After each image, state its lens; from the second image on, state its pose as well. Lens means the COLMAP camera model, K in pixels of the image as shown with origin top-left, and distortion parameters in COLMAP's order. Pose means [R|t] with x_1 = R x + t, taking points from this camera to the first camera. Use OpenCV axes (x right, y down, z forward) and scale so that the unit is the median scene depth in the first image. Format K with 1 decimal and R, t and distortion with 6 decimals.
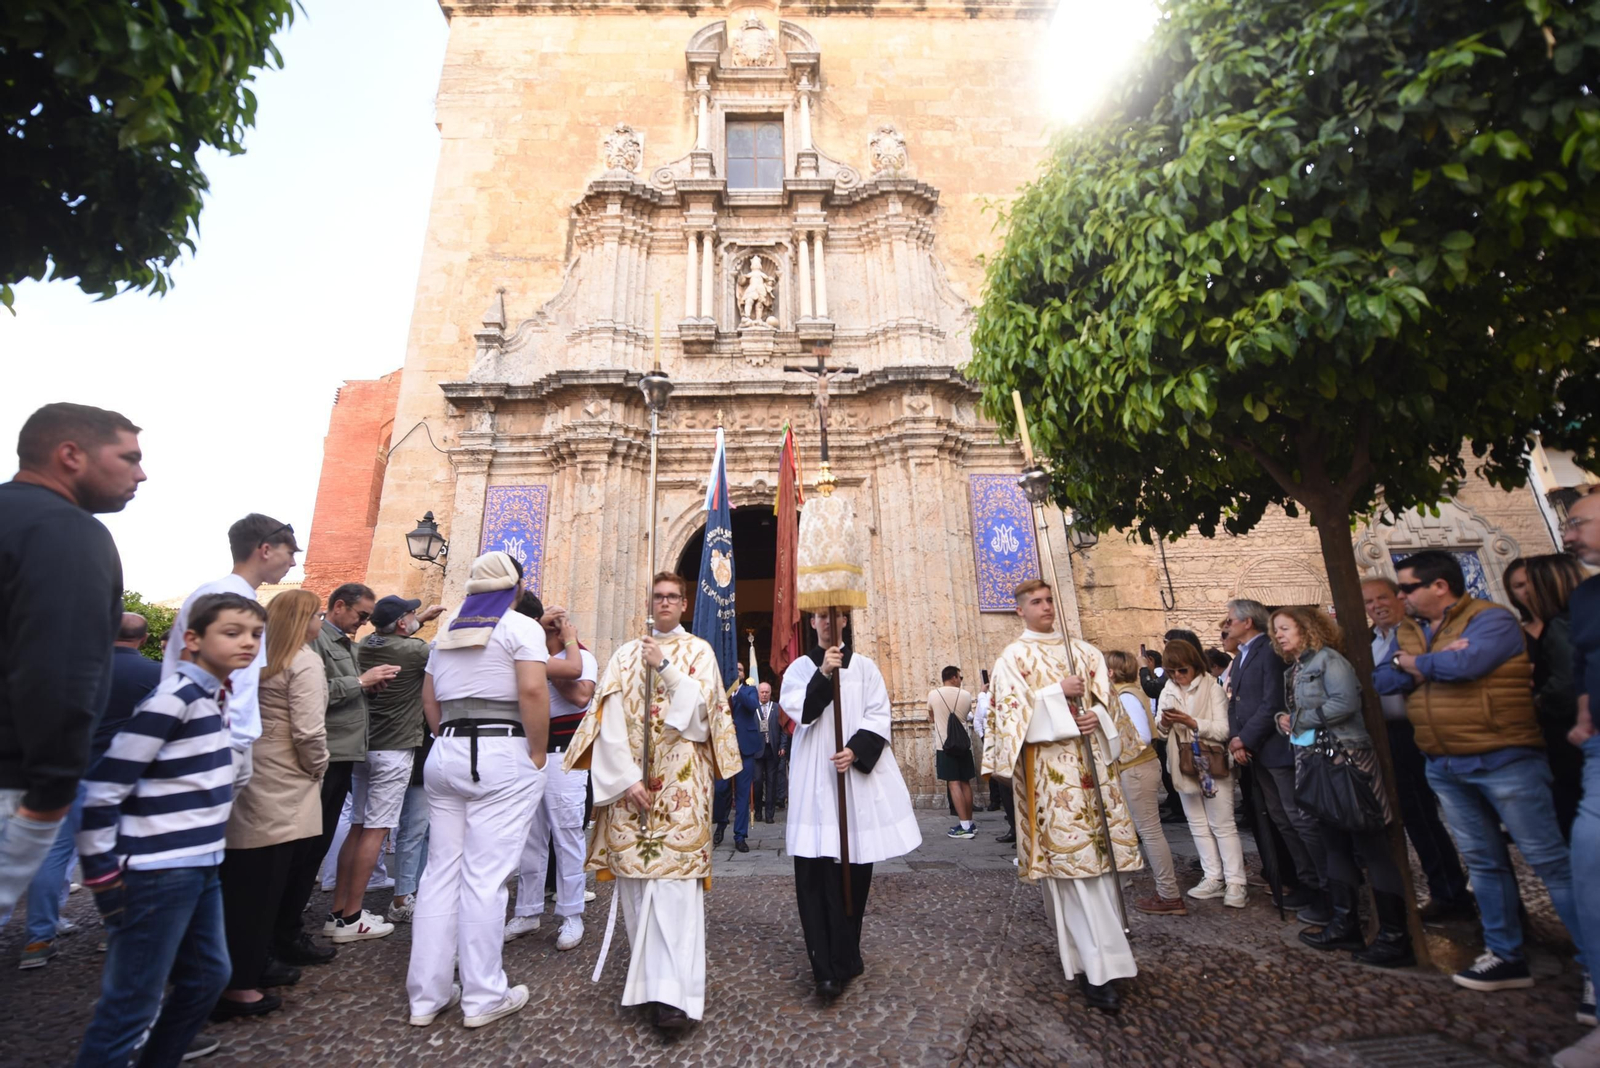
lens RADIAL K [[641.4, 0, 792.4], [0, 641.4, 540.9], [0, 0, 1]] dist [-0.018513, -0.001660]
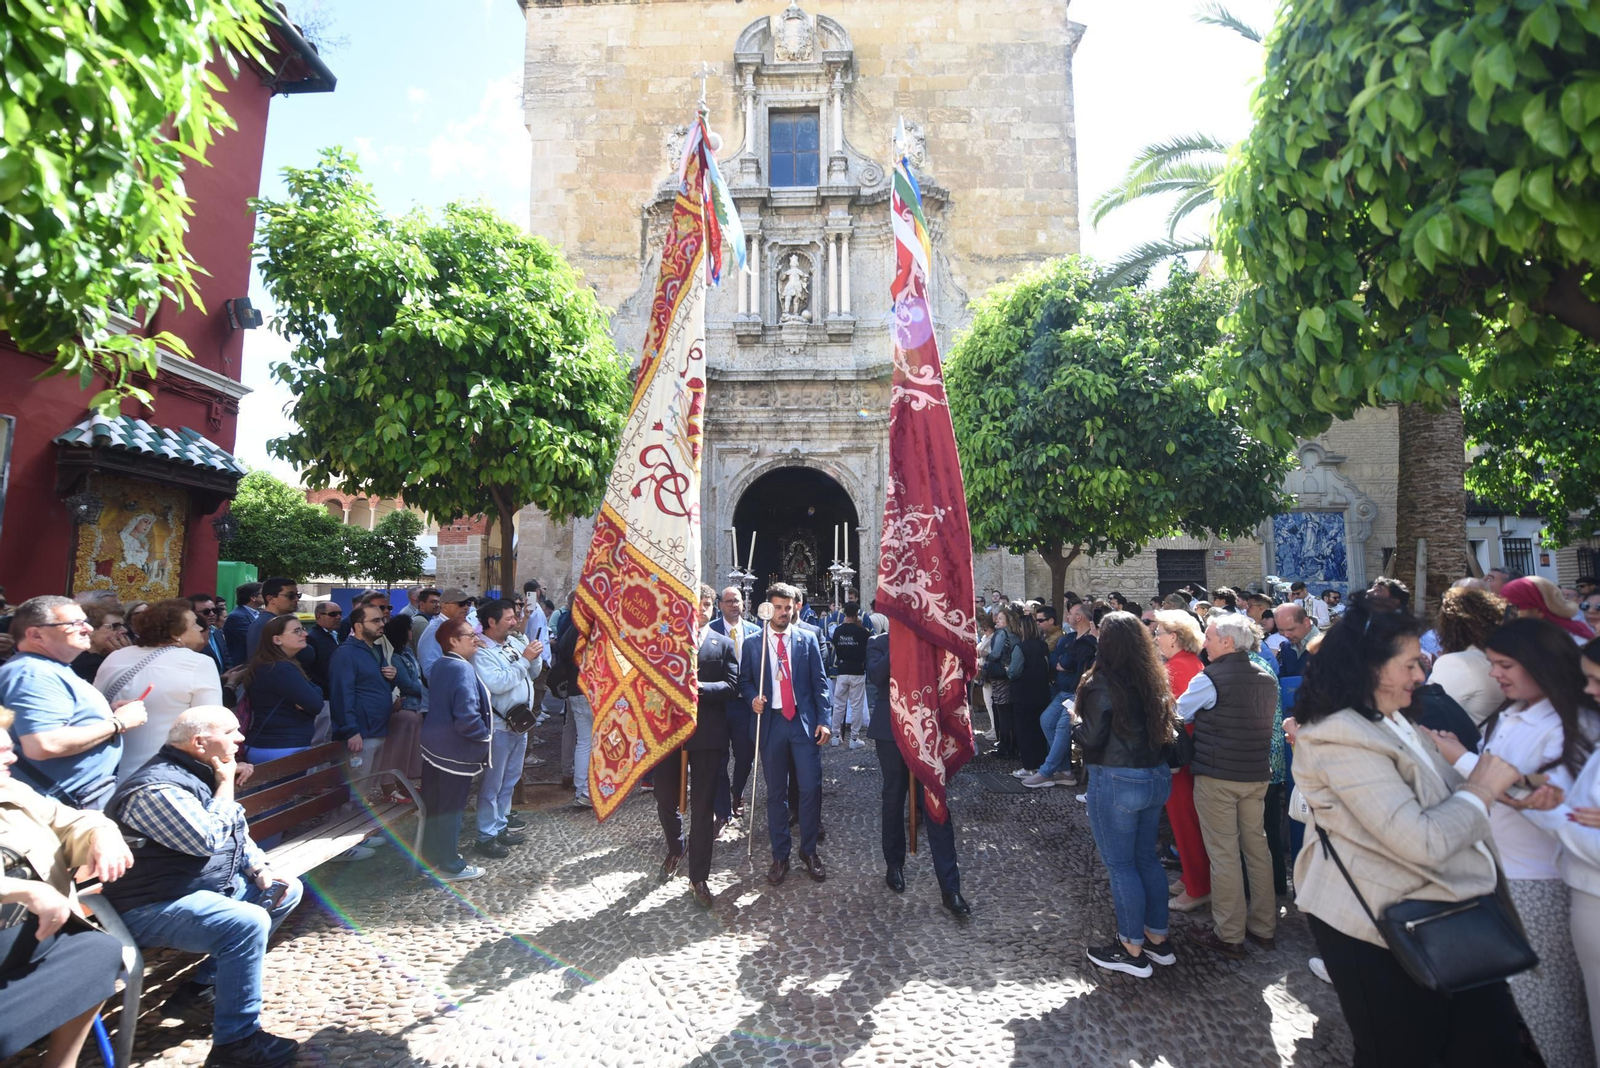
lens RADIAL K [[641.4, 0, 791.3], [0, 641.4, 542.8], [0, 0, 1]] dist [-0.018513, -0.001660]
pose [[0.998132, 0.021535, -0.057172, 0.022165], [-0.009350, 0.978638, 0.205380, -0.170509], [0.060373, -0.204462, 0.977011, -0.347834]]
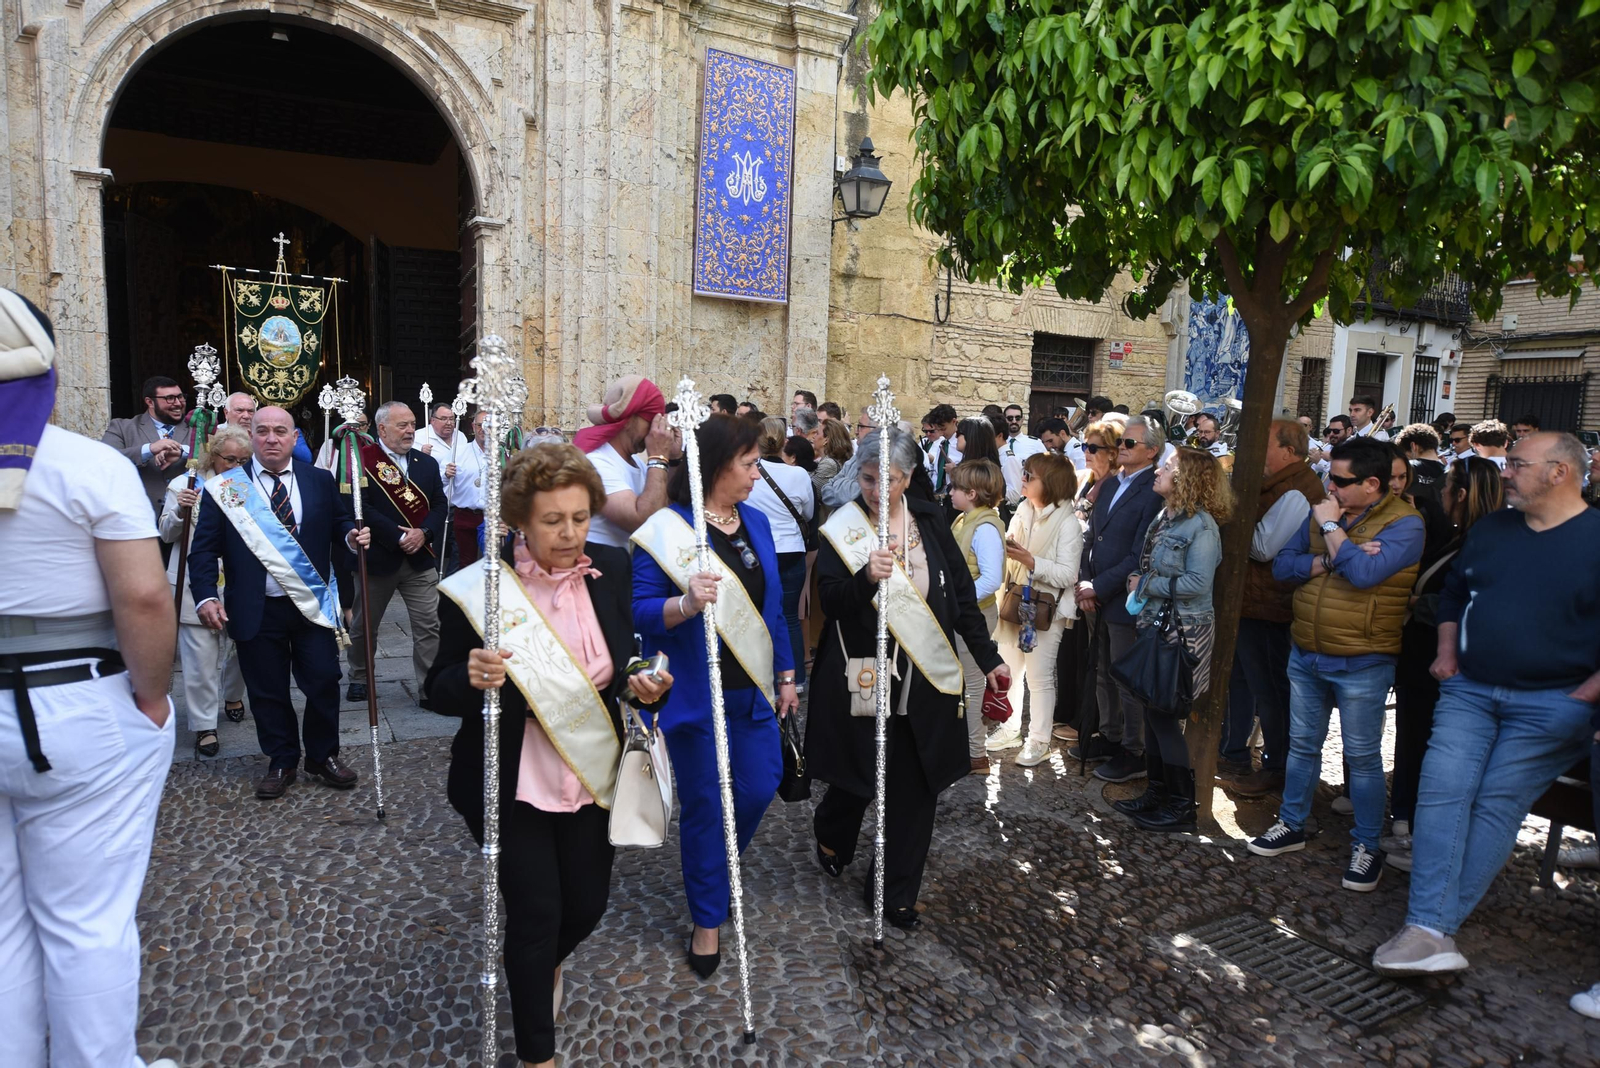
lens RADIAL K [[1044.0, 0, 797.1], [0, 1044.0, 546.1], [0, 0, 1]] dist [-0.007028, 0.004300]
pose [[0.881634, 0.006358, 0.471891, -0.086853], [-0.201619, 0.909141, 0.364434, -0.053281], [-0.426699, -0.416440, 0.802811, 0.033357]]
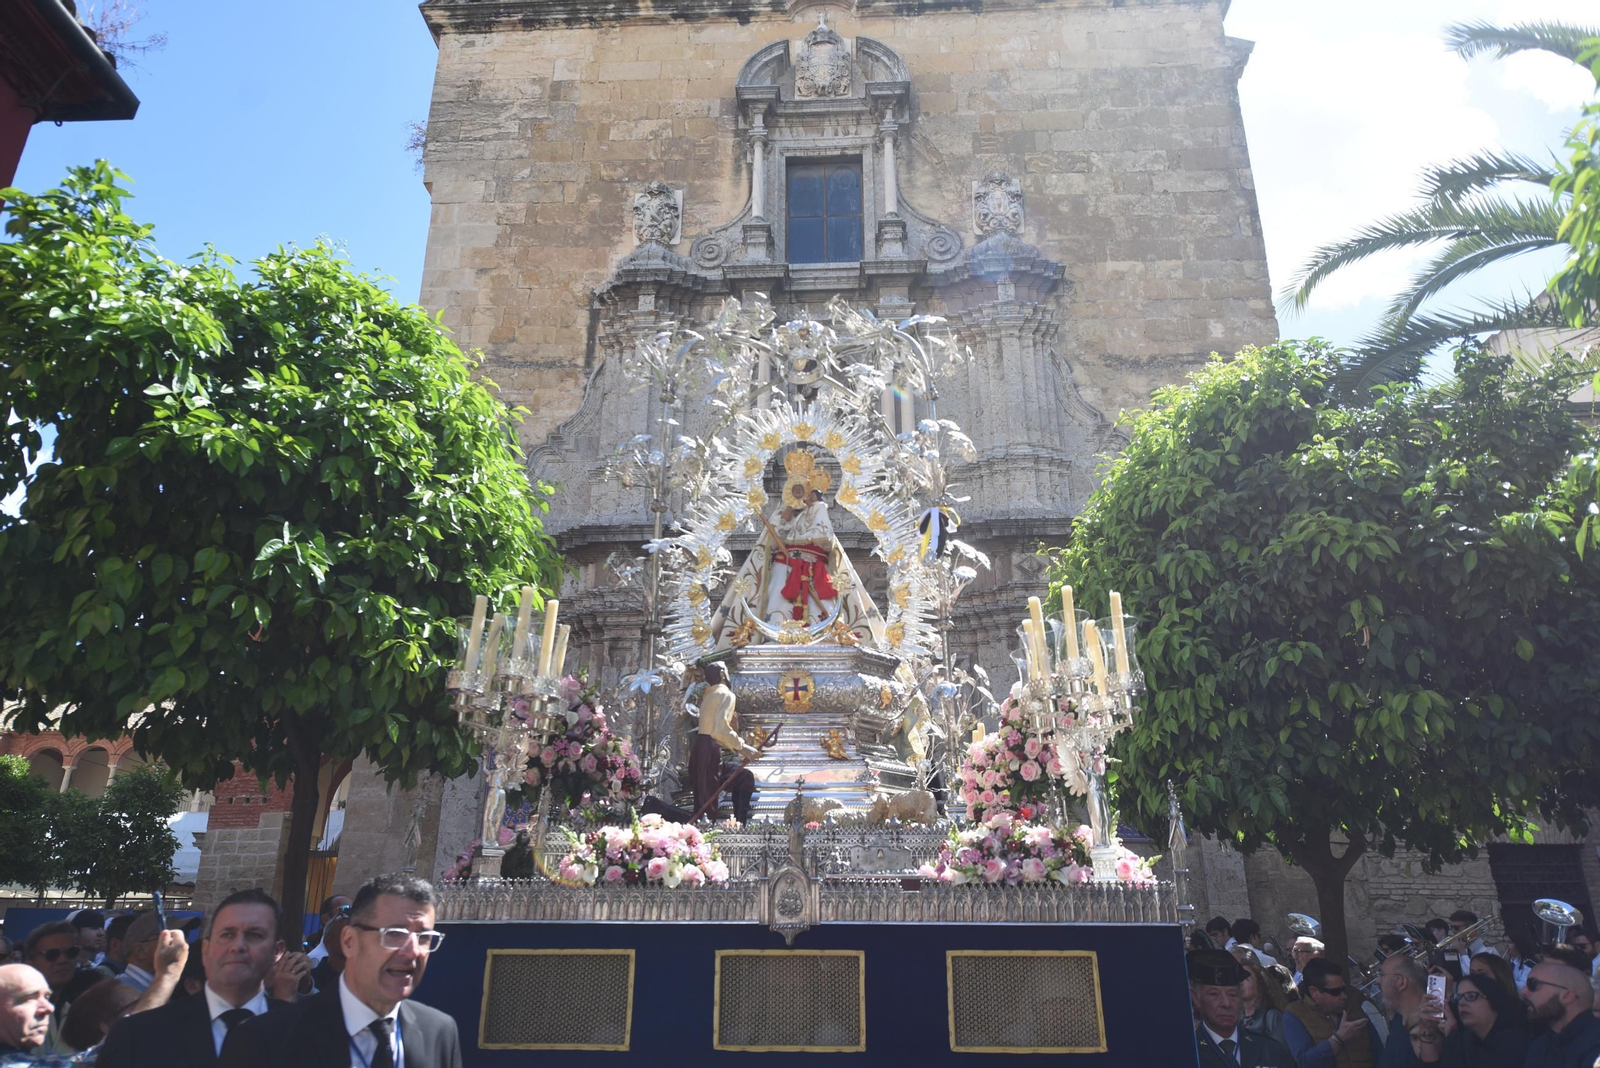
lens RADIAL K [[1044.0, 0, 789.6], [0, 1044.0, 545.1], [0, 0, 1]] dist [-0.007028, 0.004300]
pose [[0.996162, 0.003426, -0.087464, 0.013683], [-0.008570, 0.998250, -0.058508, -0.156744], [0.087111, 0.059033, 0.994448, -0.288903]]
